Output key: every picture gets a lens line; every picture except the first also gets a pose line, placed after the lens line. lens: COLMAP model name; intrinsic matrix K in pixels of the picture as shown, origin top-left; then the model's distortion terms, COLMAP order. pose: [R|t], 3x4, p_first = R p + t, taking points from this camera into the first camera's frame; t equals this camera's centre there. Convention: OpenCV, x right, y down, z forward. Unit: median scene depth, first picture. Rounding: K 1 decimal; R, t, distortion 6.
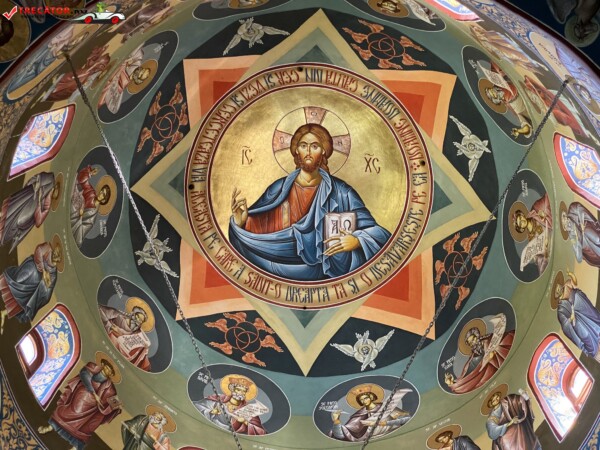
lens RADIAL K [[896.0, 0, 306.2], [0, 896.0, 223.6], [0, 0, 1]] dist [0.087300, 0.021046]
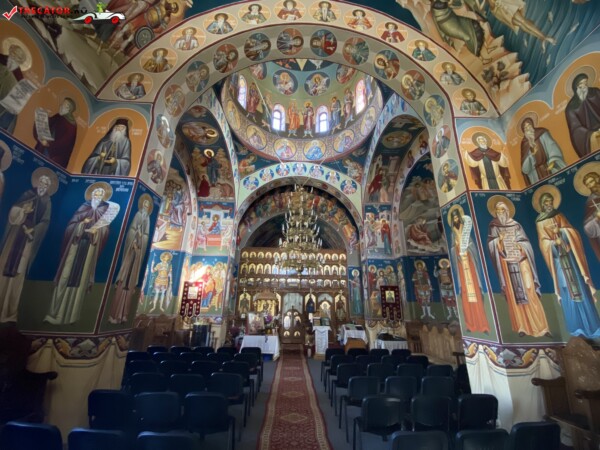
lens RADIAL K [[243.3, 0, 298.1], [0, 243.3, 225.0], [0, 0, 1]] dist [0.047726, -0.034574]
pose [[0.999615, -0.008615, -0.026386, 0.005121], [0.027089, 0.509979, 0.859760, -0.419565], [0.006049, -0.860144, 0.510015, -0.107753]]
